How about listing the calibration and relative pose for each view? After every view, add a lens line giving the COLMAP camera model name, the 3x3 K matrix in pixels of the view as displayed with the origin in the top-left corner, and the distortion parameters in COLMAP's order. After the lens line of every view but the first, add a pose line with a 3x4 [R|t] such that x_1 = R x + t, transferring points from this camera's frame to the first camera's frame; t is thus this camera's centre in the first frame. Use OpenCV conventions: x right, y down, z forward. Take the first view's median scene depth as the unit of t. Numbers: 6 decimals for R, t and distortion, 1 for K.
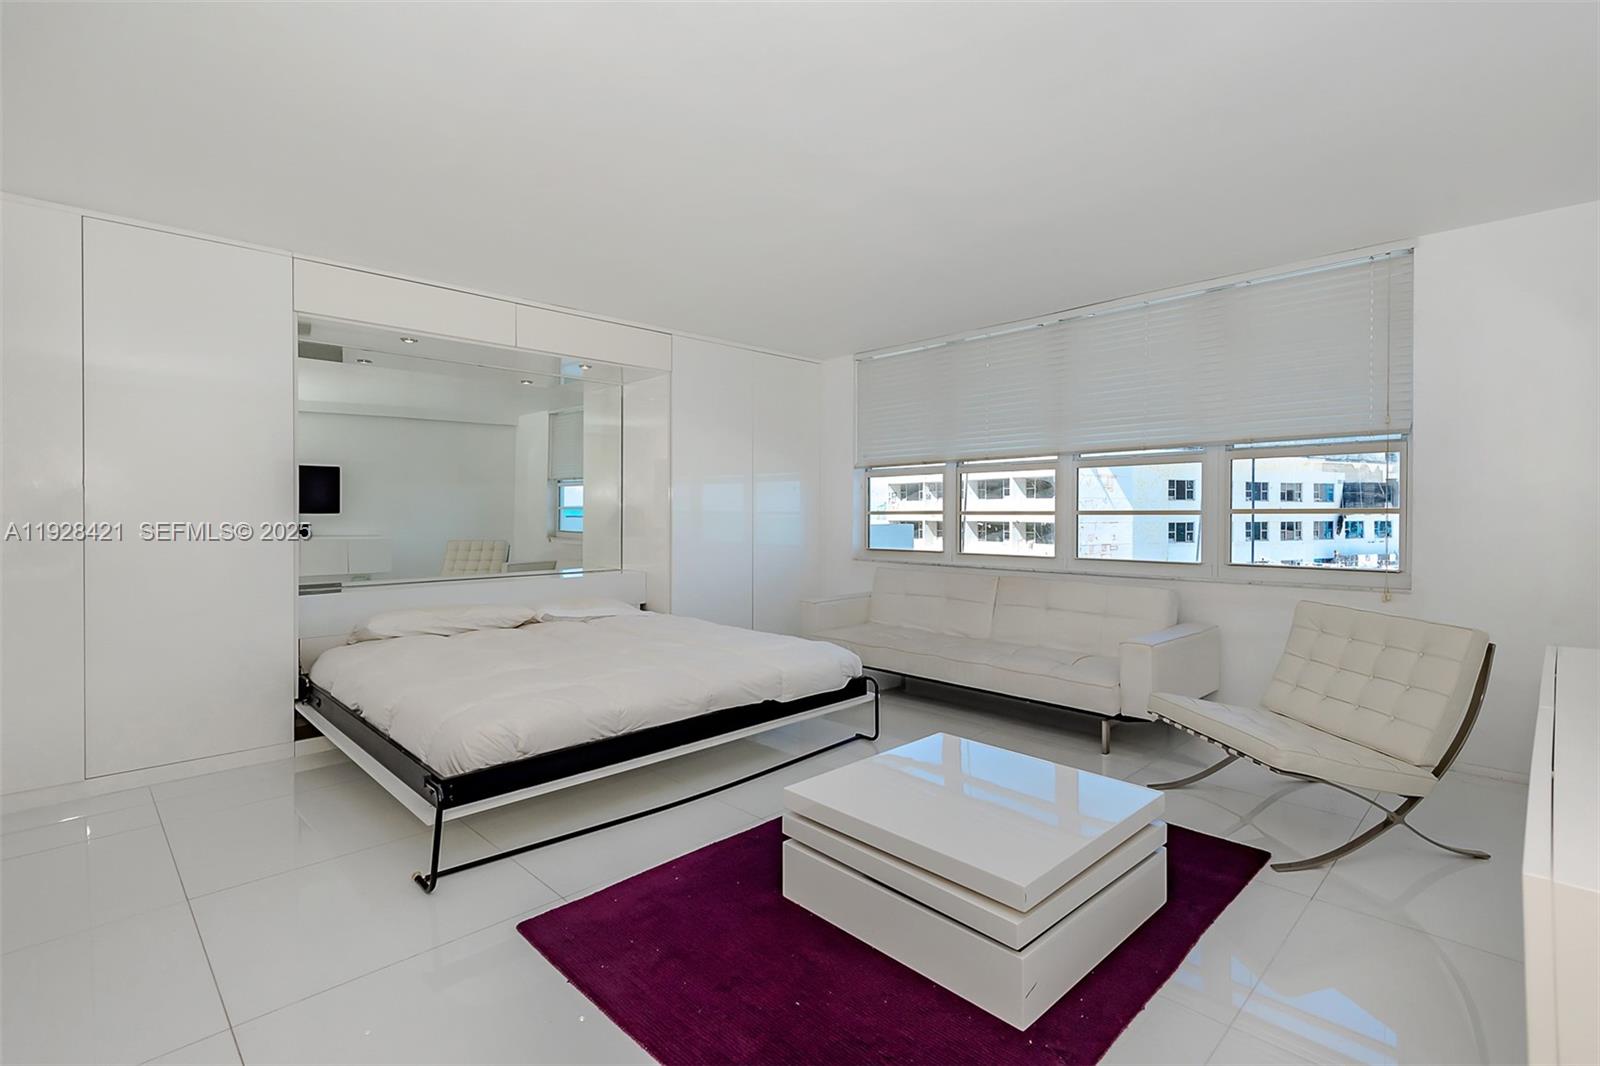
lens RADIAL K [[746.2, 0, 818.1], [0, 746.2, 500.9], [0, 0, 1]] dist [0.021098, -0.013871]
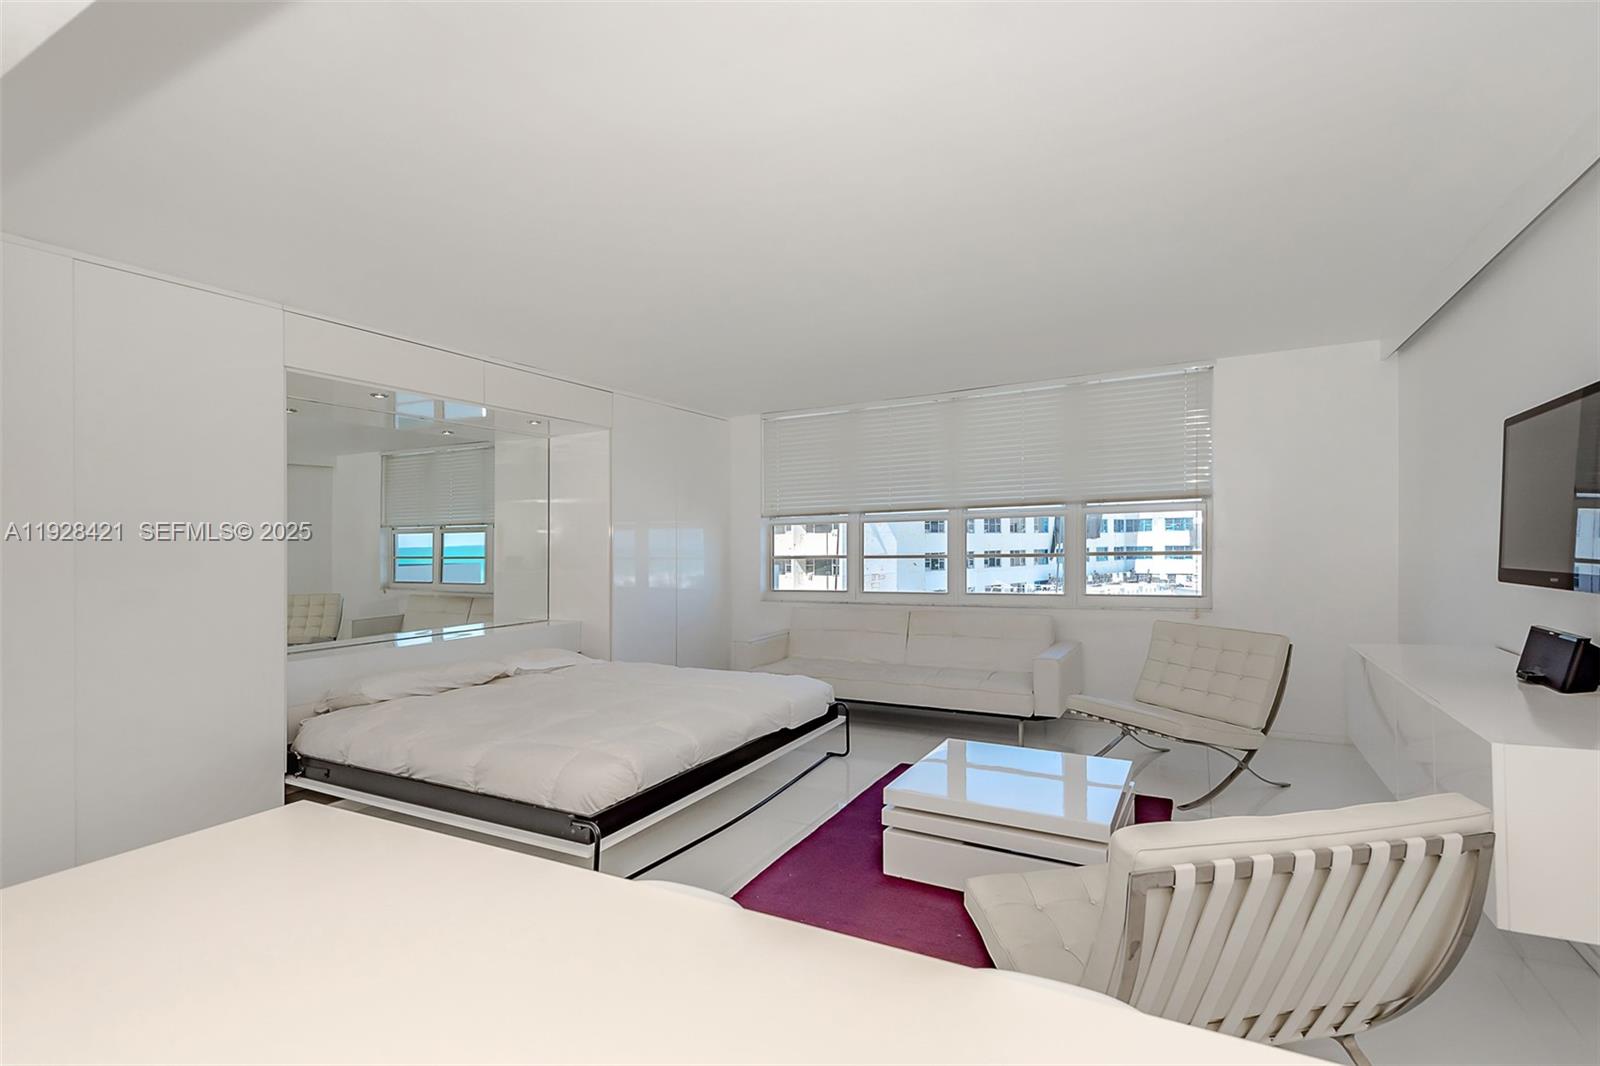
lens RADIAL K [[746.2, 0, 803.3], [0, 746.2, 534.9], [0, 0, 1]] dist [0.021098, -0.013871]
pose [[0.954289, -0.012499, 0.298625, -0.331677], [0.012607, 0.999919, 0.001567, -0.029900], [-0.298620, 0.002270, 0.954369, -0.101993]]
